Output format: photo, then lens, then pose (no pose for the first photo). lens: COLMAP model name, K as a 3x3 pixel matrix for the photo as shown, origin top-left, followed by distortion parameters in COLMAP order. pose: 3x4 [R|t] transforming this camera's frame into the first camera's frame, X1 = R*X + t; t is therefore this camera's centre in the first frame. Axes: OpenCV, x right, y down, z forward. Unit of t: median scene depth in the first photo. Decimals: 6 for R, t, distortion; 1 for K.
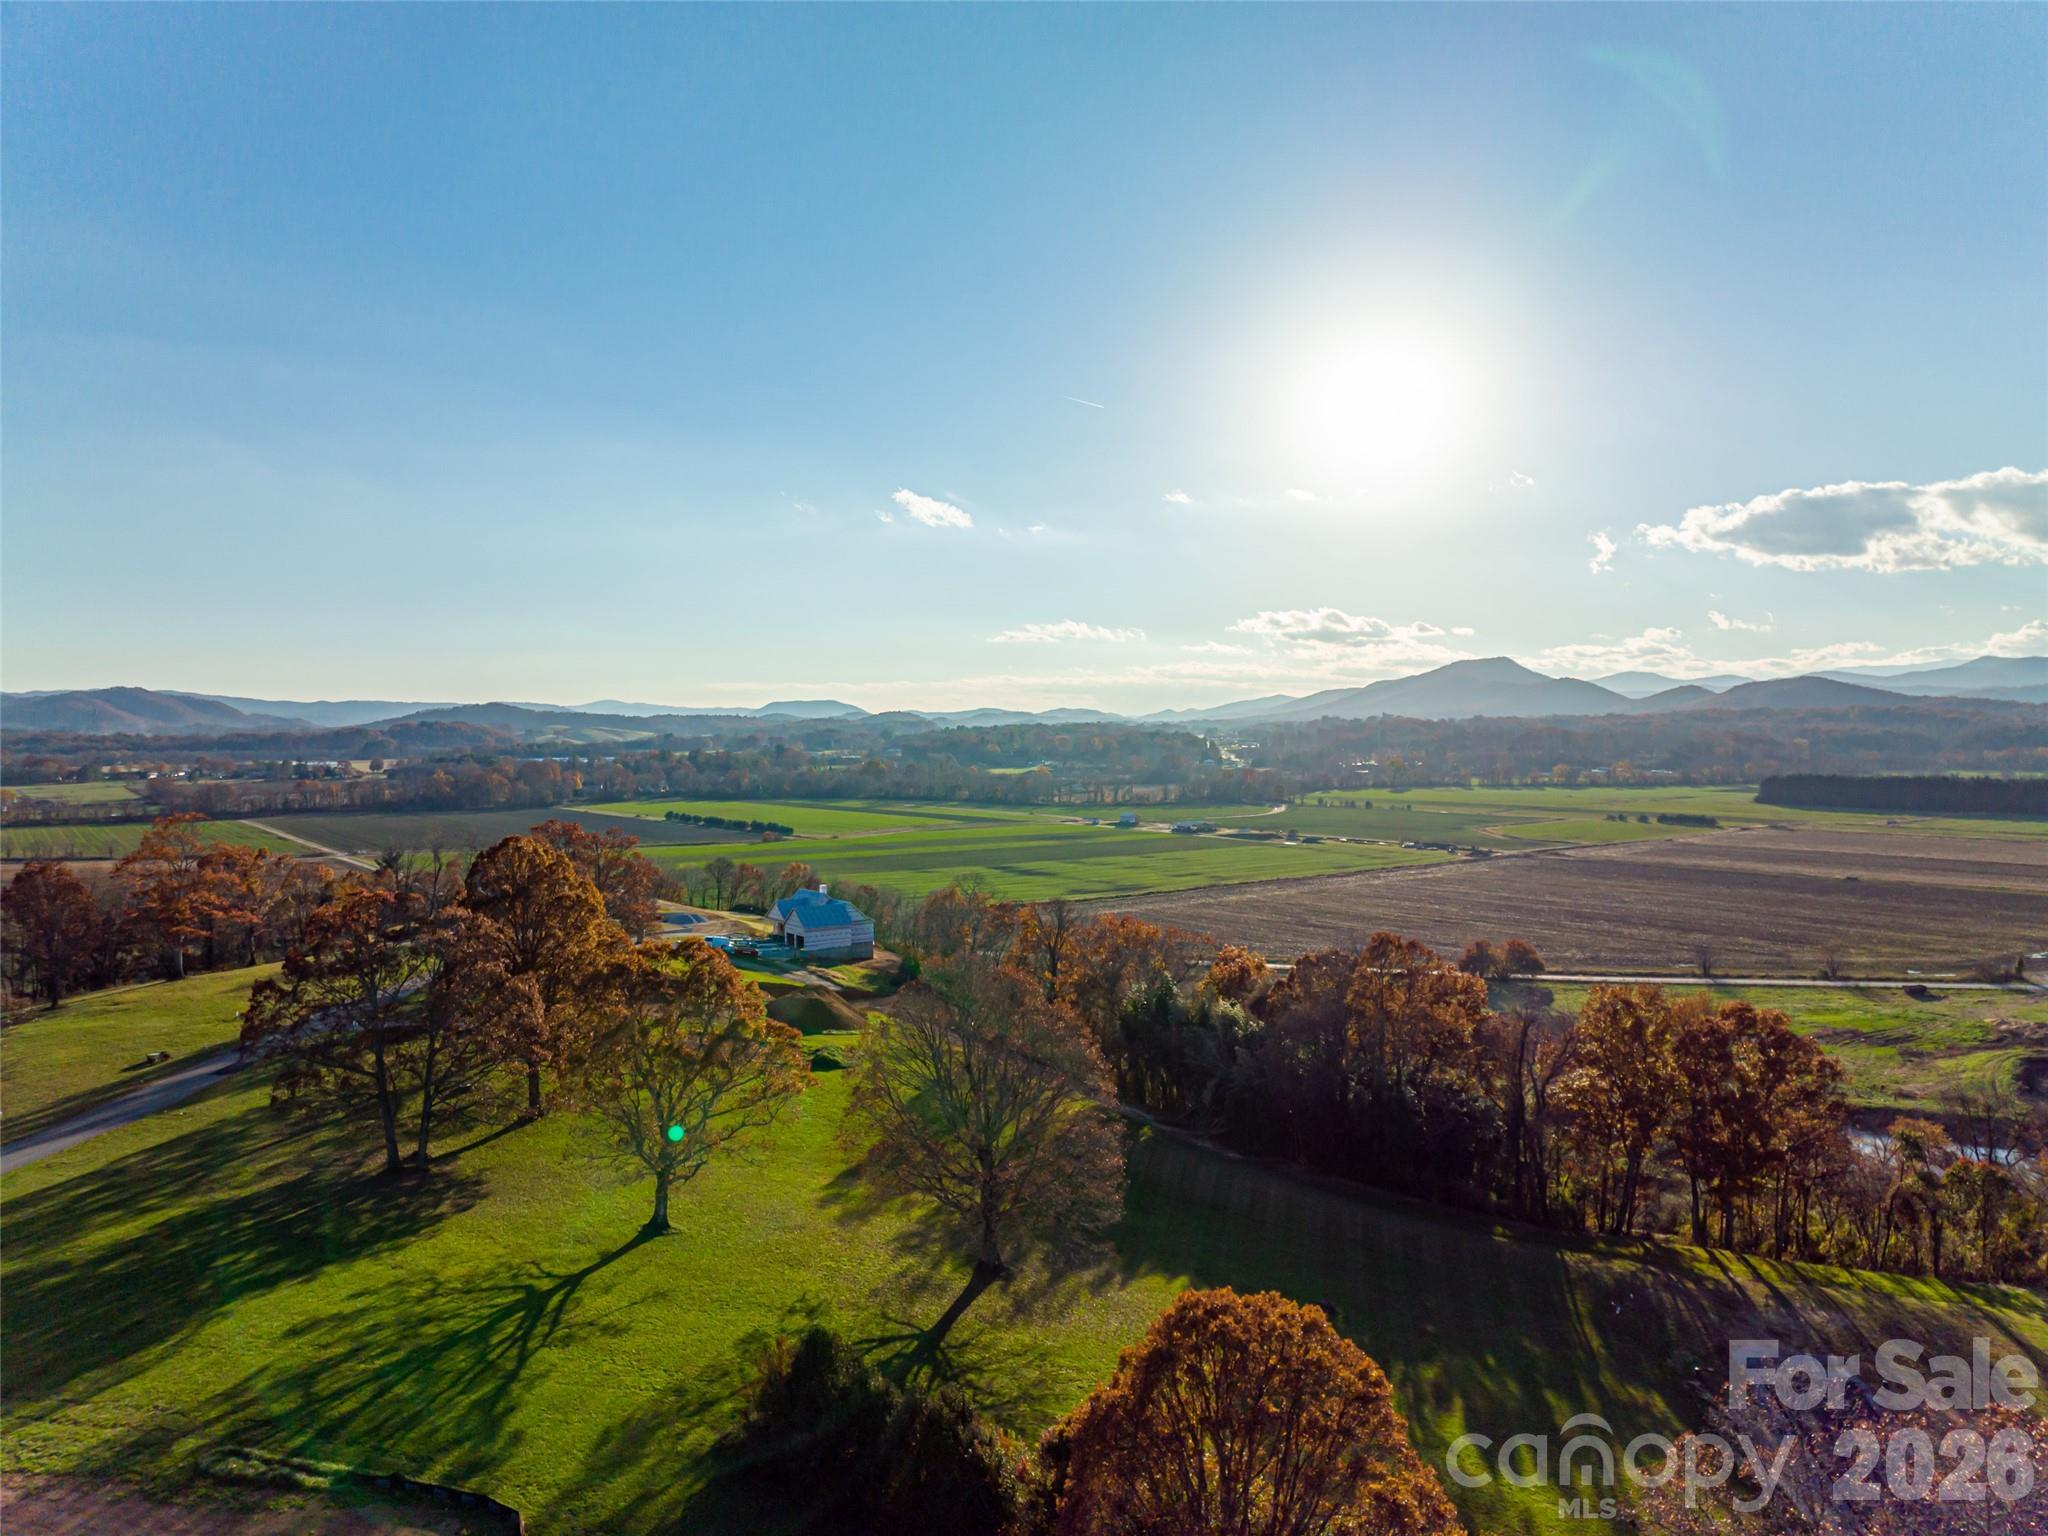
lens RADIAL K [[1433.3, 0, 1023.0], [0, 1433.3, 760.4], [0, 0, 1]] dist [-0.051597, 0.026976]
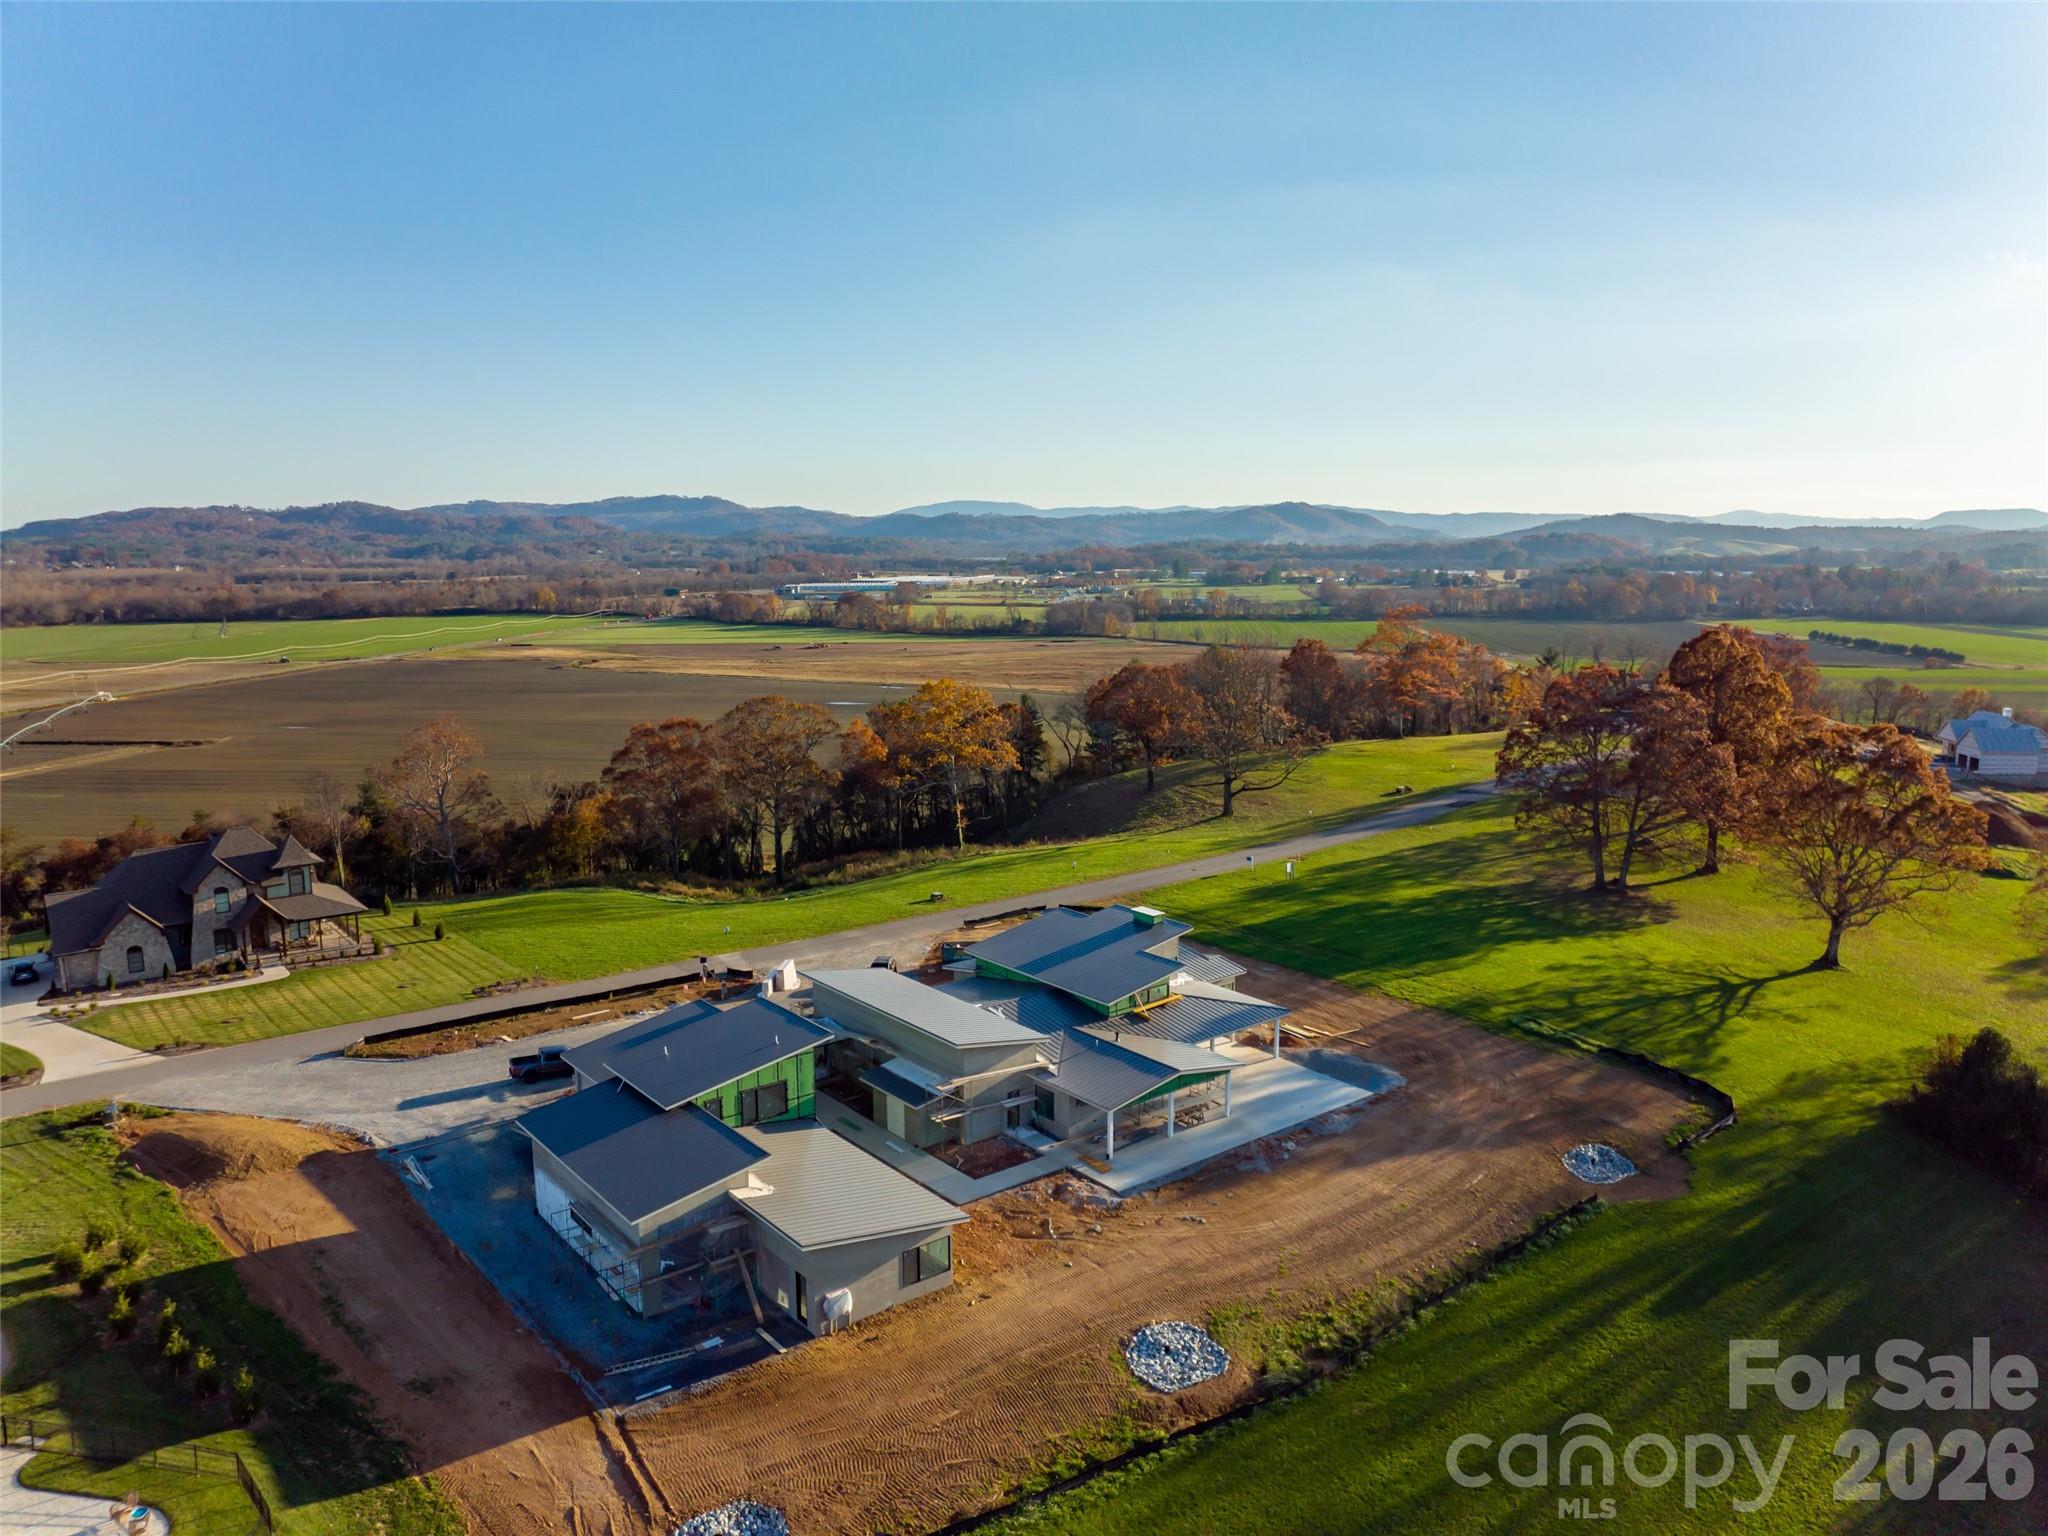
lens RADIAL K [[1433.3, 0, 1036.5], [0, 1433.3, 770.8], [0, 0, 1]] dist [-0.051597, 0.026976]
pose [[0.738932, 0.107369, -0.665170, 0.017291], [-0.014595, 0.989541, 0.143515, 0.009027], [0.673622, -0.096339, 0.732770, -0.240009]]
